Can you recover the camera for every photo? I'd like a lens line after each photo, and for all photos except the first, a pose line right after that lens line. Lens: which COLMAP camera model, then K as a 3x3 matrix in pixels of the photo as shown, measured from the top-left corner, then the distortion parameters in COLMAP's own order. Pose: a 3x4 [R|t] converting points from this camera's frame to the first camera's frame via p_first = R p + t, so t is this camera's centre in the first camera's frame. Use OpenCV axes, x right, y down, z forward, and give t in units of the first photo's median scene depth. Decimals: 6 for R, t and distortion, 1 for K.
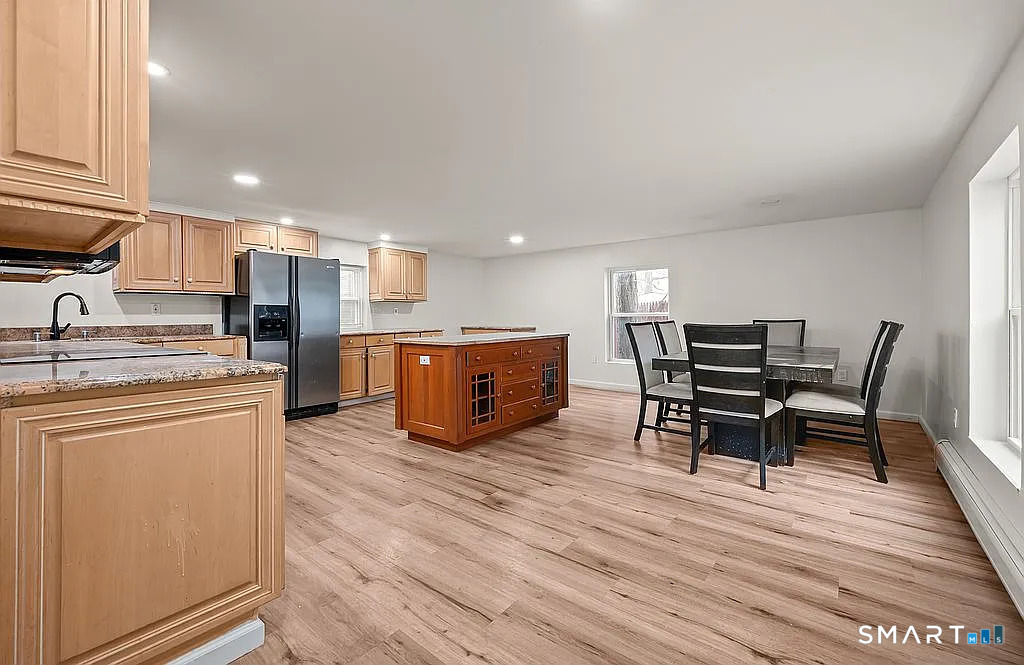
lens RADIAL K [[425.3, 0, 495.0], [0, 425.3, 318.9], [0, 0, 1]] dist [0.000085, -0.000035]
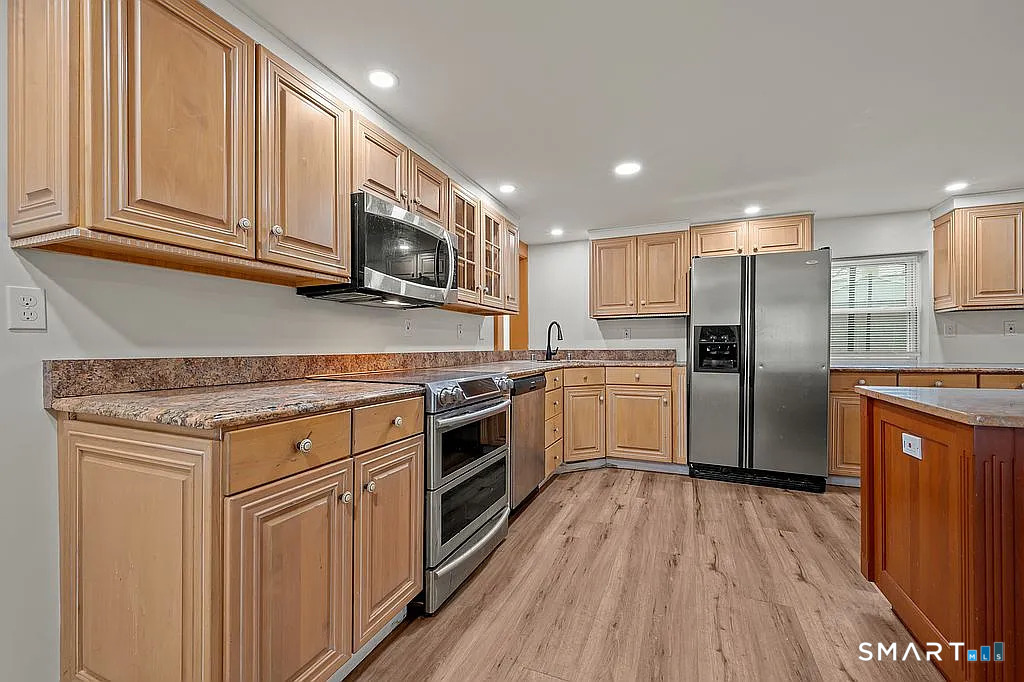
lens RADIAL K [[420.9, 0, 517.8], [0, 420.9, 347.7], [0, 0, 1]] dist [-0.003413, -0.000688]
pose [[0.313742, 0.010175, -0.949454, 0.079145], [-0.000590, 0.999944, 0.010521, -0.000388], [0.949508, -0.002741, 0.313730, 0.420867]]
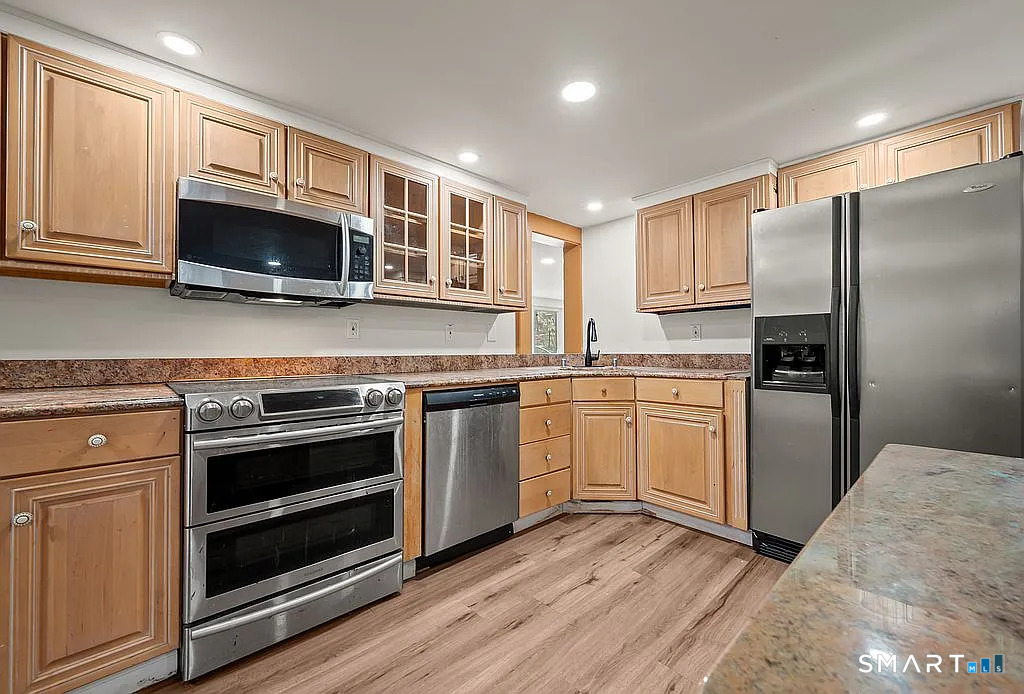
lens RADIAL K [[423.3, 0, 511.4], [0, 423.3, 344.4], [0, 0, 1]] dist [-0.002611, 0.000432]
pose [[-0.105674, -0.005751, -0.994384, -0.023243], [0.003368, 0.999975, -0.006141, 0.001737], [0.994395, -0.003998, -0.105652, 0.733725]]
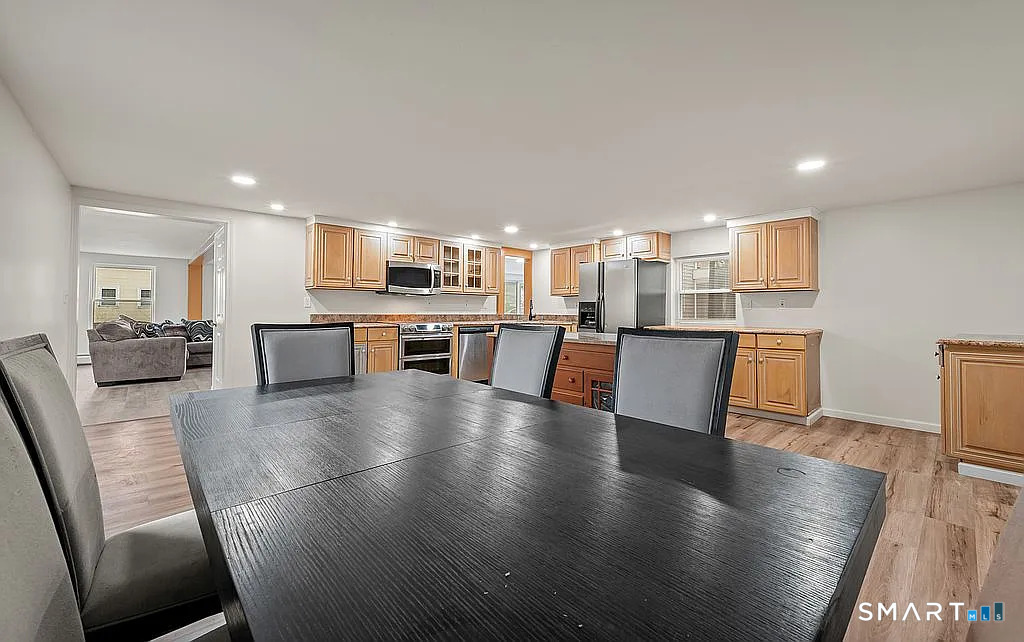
lens RADIAL K [[404.2, 0, 502.6], [0, 404.2, 304.4], [0, 0, 1]] dist [-0.001259, -0.000019]
pose [[-0.138521, -0.007430, -0.990332, 0.768595], [-0.008091, 0.999947, -0.006370, -0.013557], [0.990326, 0.007130, -0.138574, 0.901863]]
